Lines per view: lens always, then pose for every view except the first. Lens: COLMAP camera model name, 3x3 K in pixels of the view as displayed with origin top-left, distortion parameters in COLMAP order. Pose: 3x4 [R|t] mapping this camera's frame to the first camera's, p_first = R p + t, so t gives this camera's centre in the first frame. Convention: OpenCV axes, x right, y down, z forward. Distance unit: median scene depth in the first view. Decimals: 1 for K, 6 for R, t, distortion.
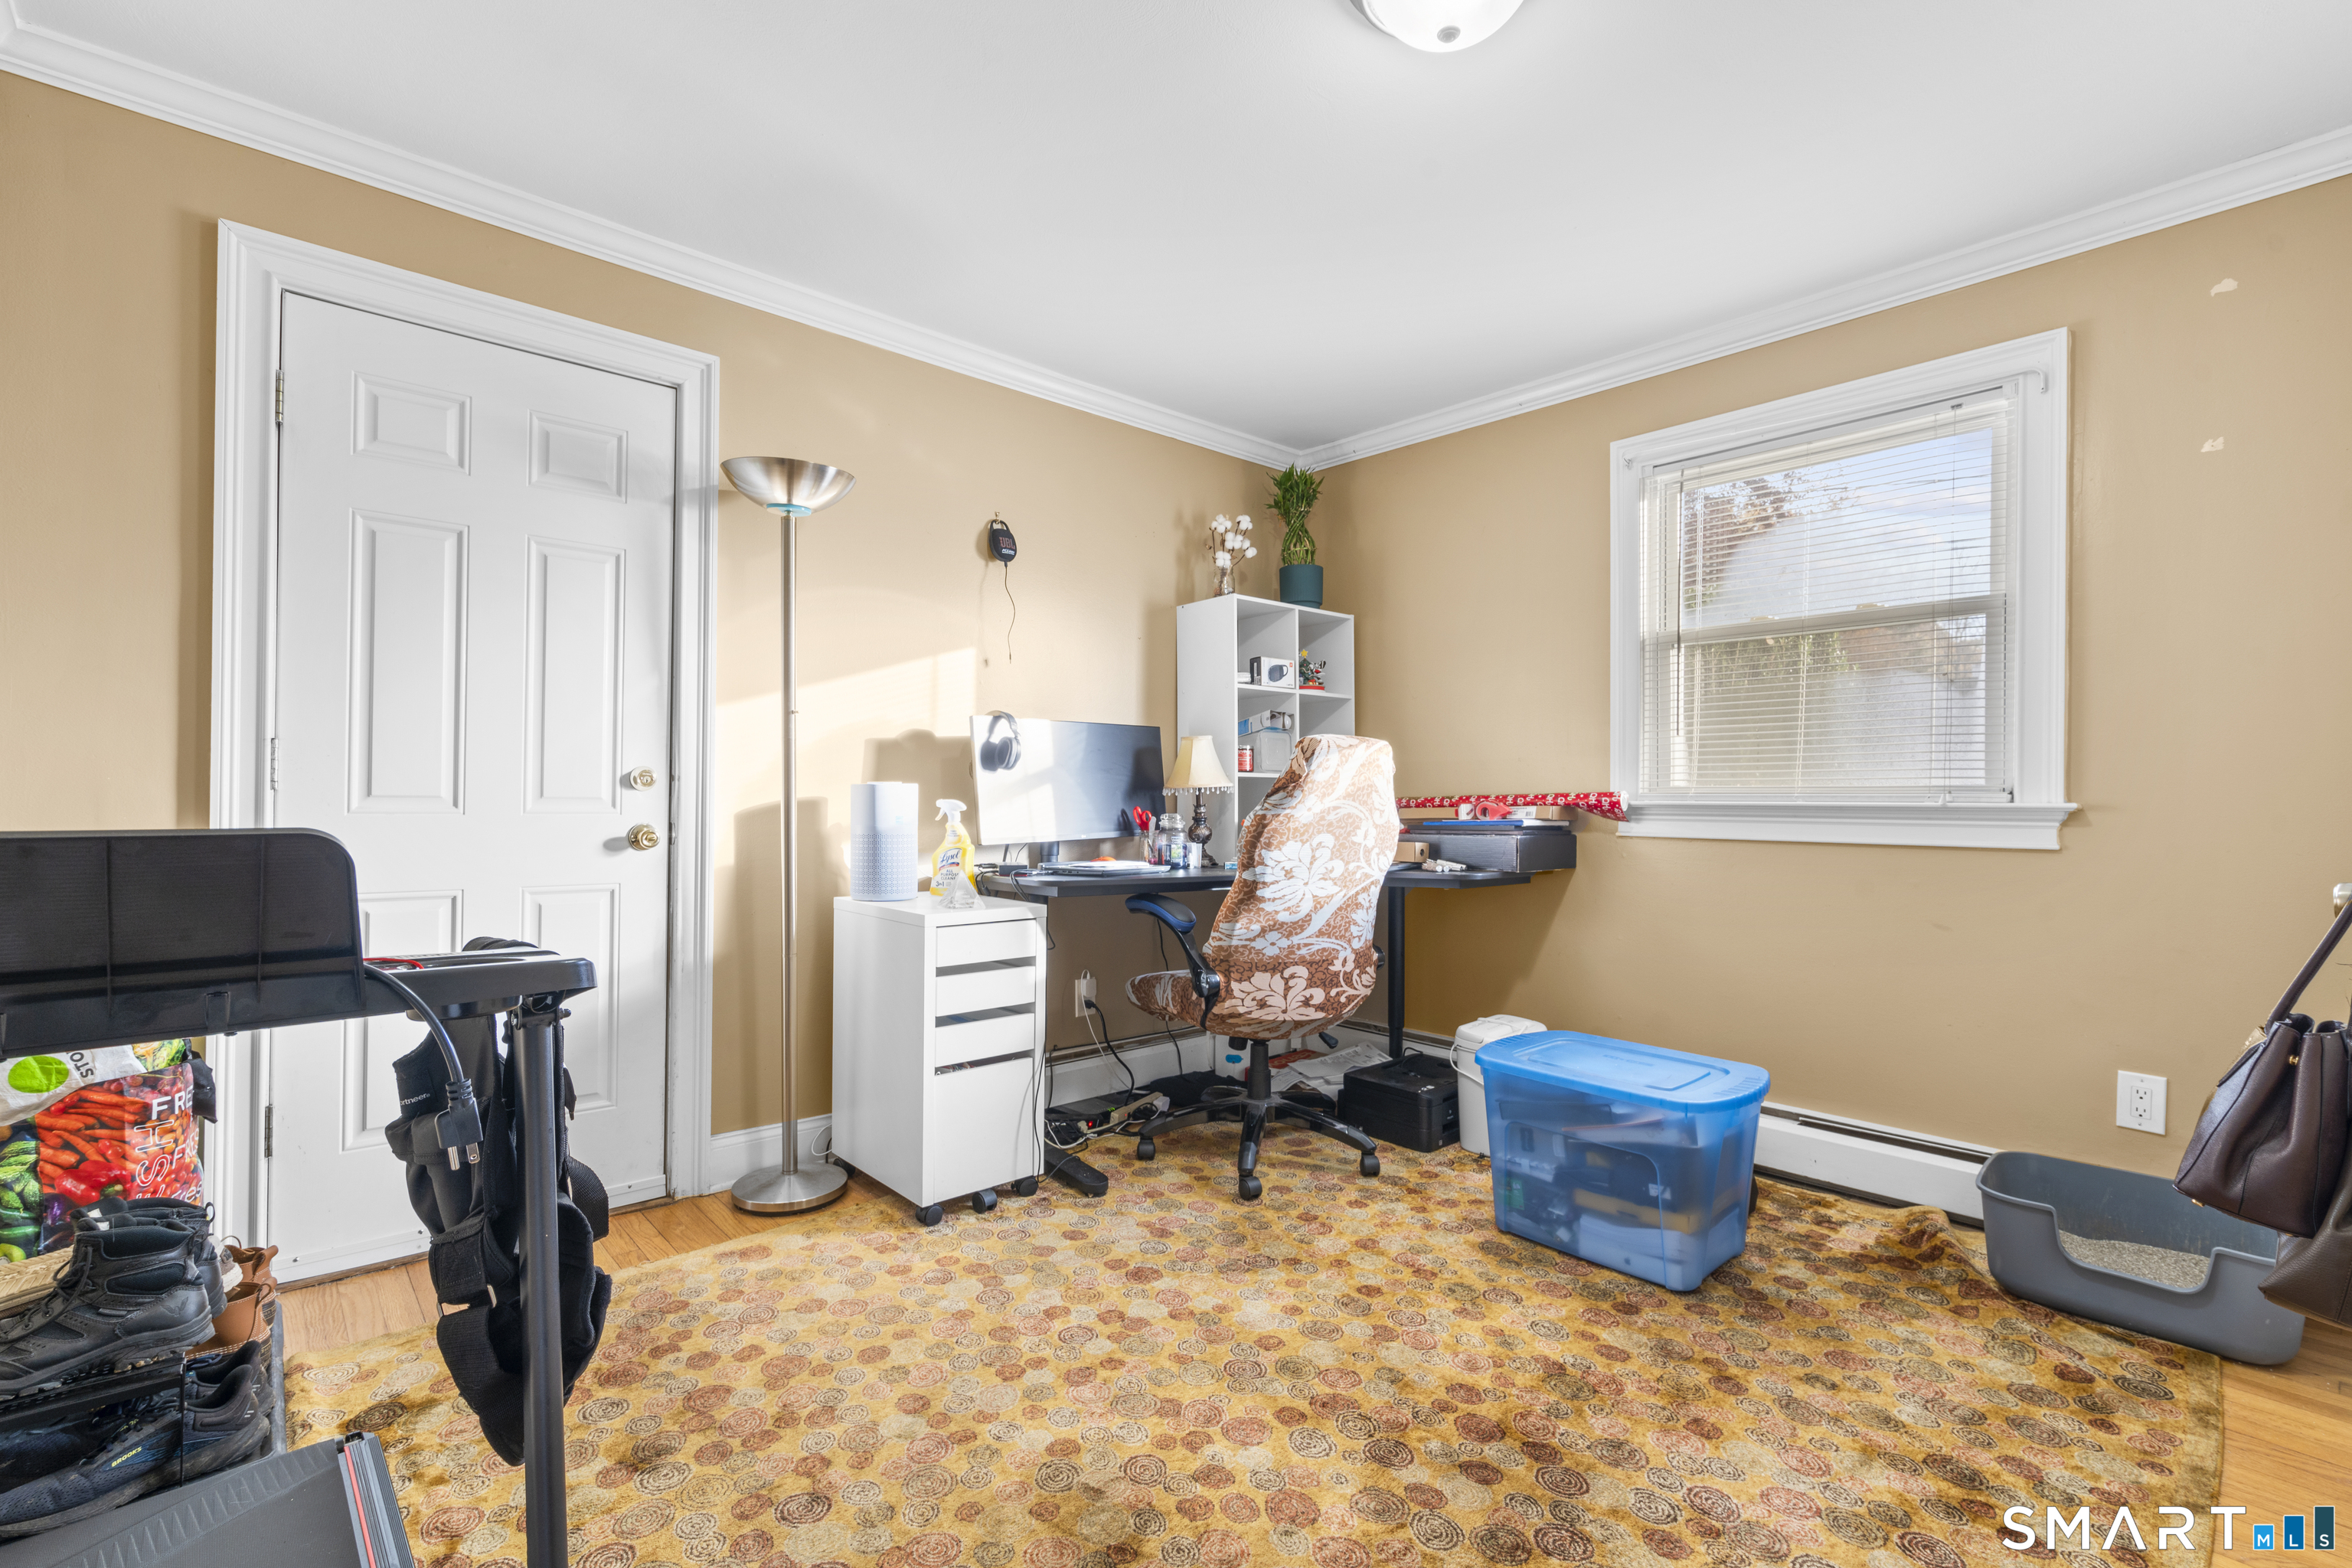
lens RADIAL K [[1057.3, 0, 1166.7], [0, 1057.3, 786.6], [0, 0, 1]] dist [-0.005408, 0.003819]
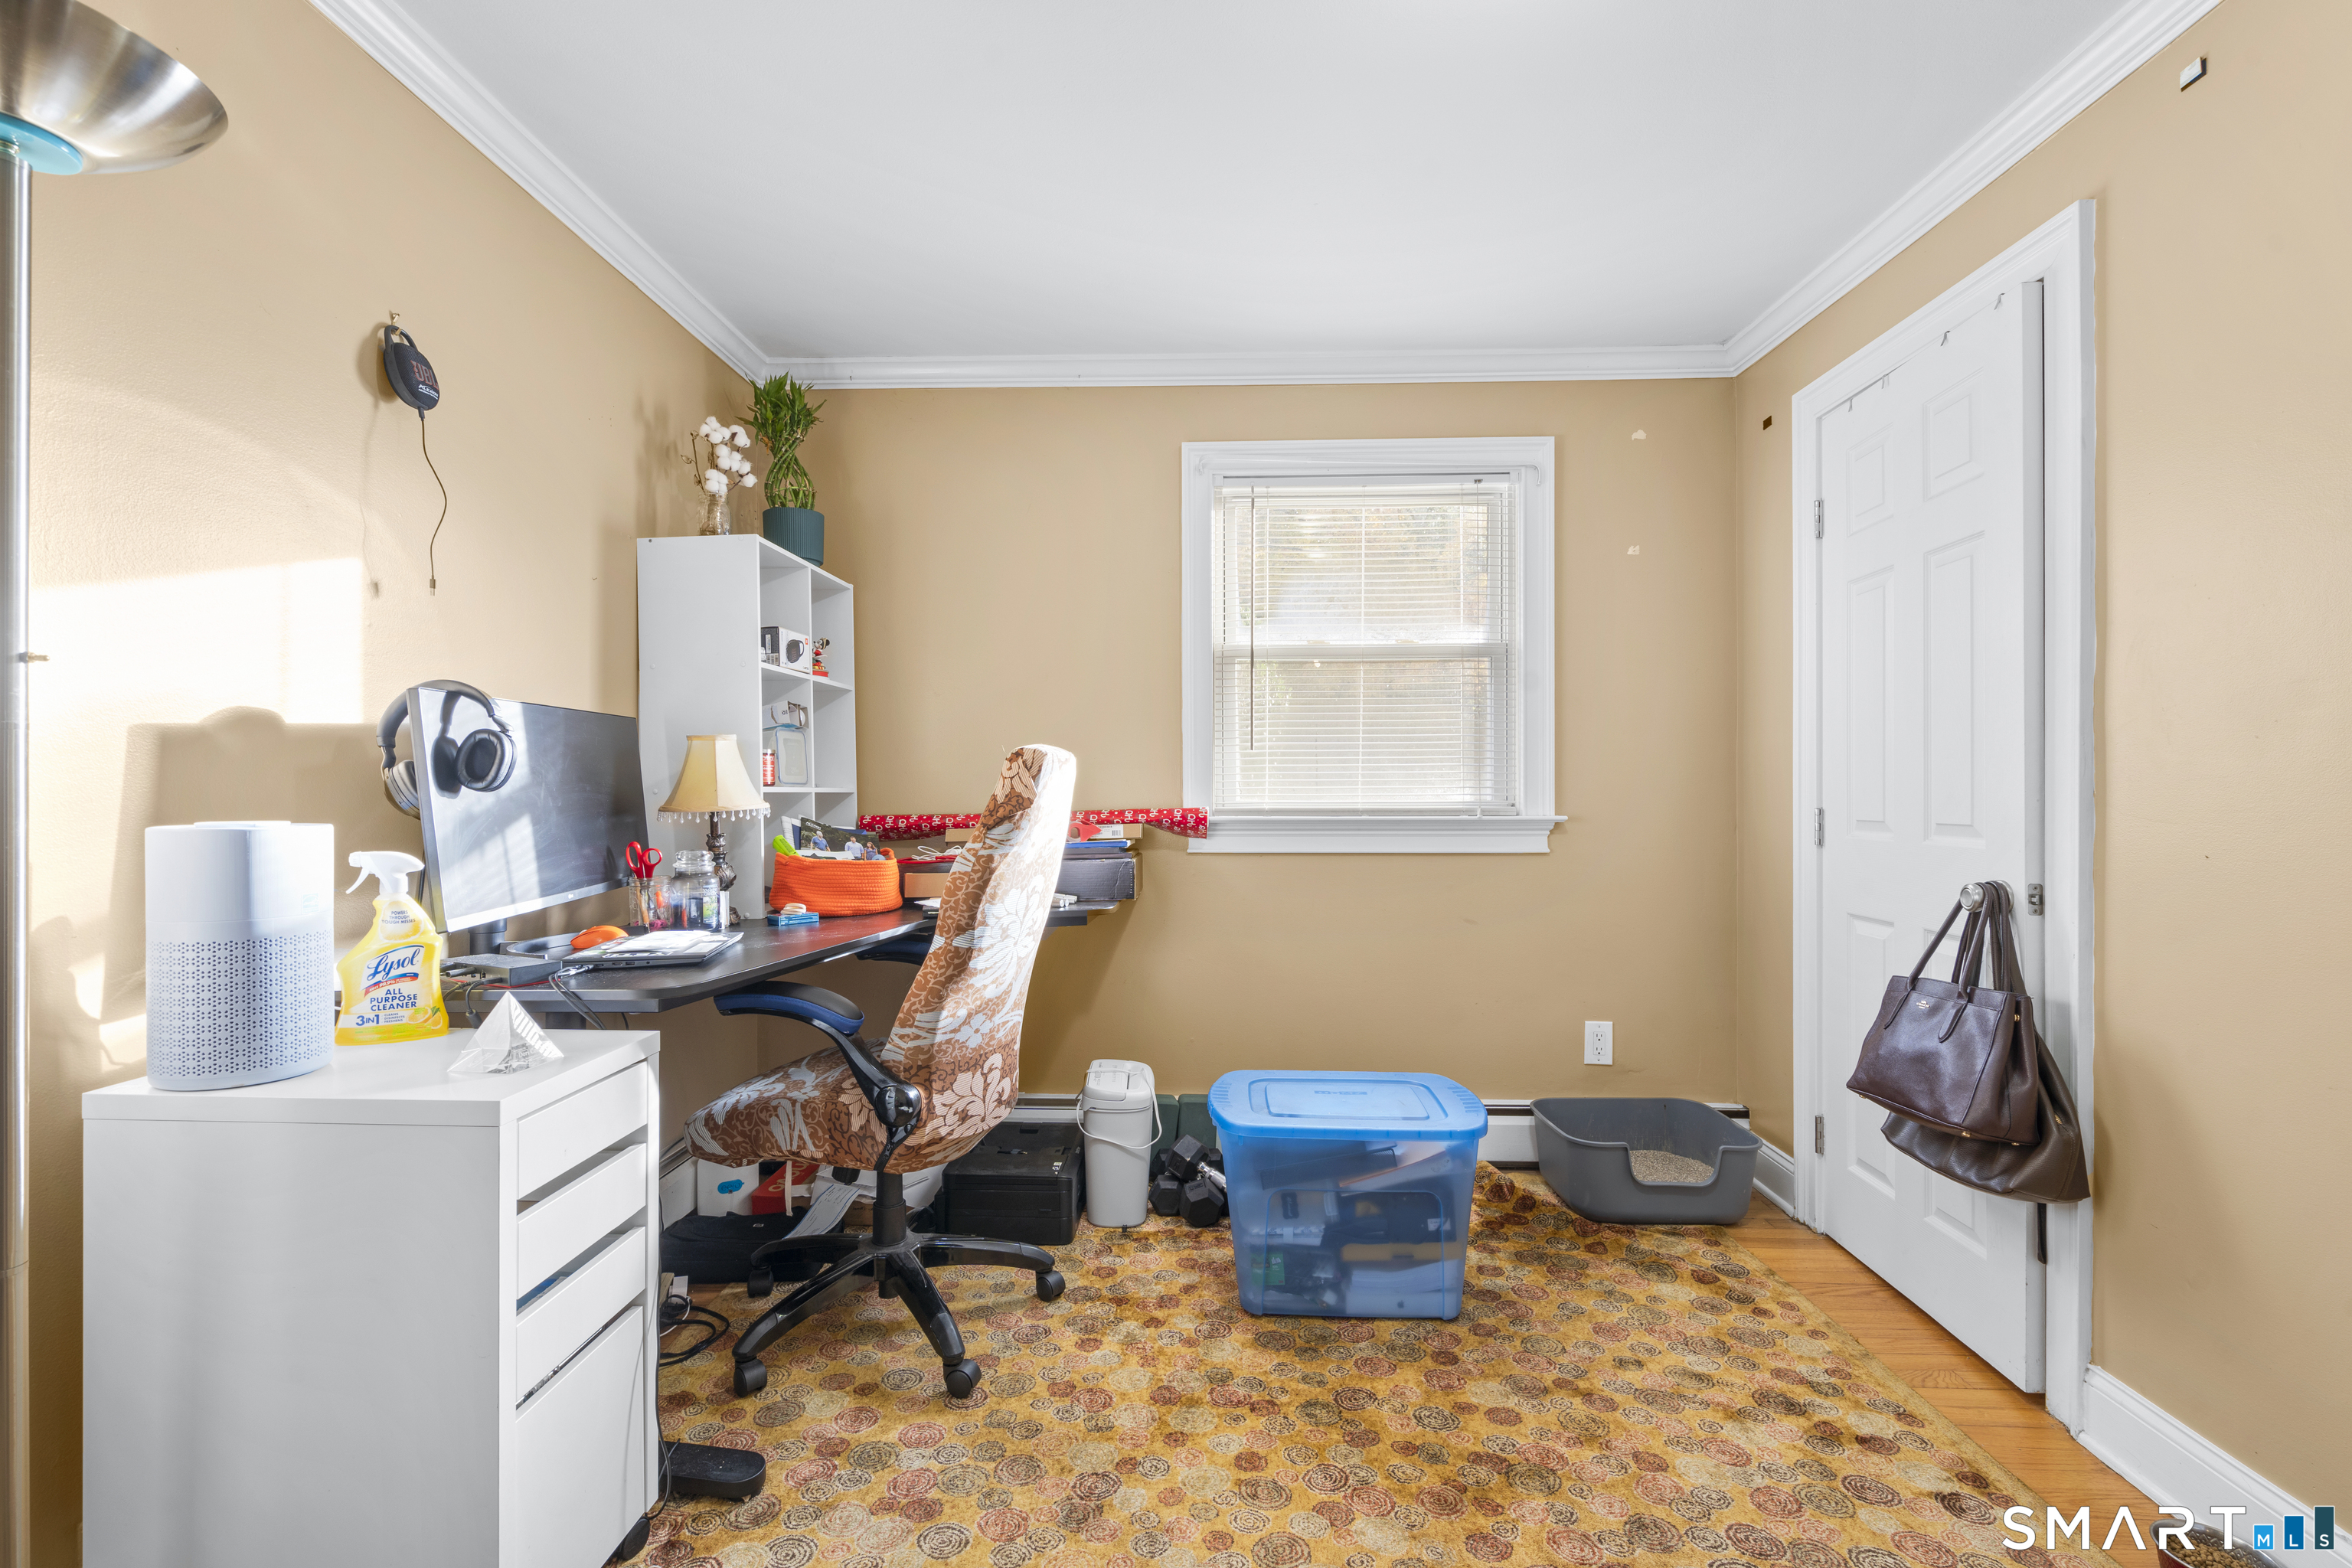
lens RADIAL K [[1057.3, 0, 1173.7], [0, 1057.3, 787.9], [0, 0, 1]] dist [-0.005408, 0.003819]
pose [[0.694791, -0.005704, 0.719189, -0.325861], [-0.000834, 0.999961, 0.008736, -0.024581], [-0.719211, -0.006669, 0.694760, 0.395935]]
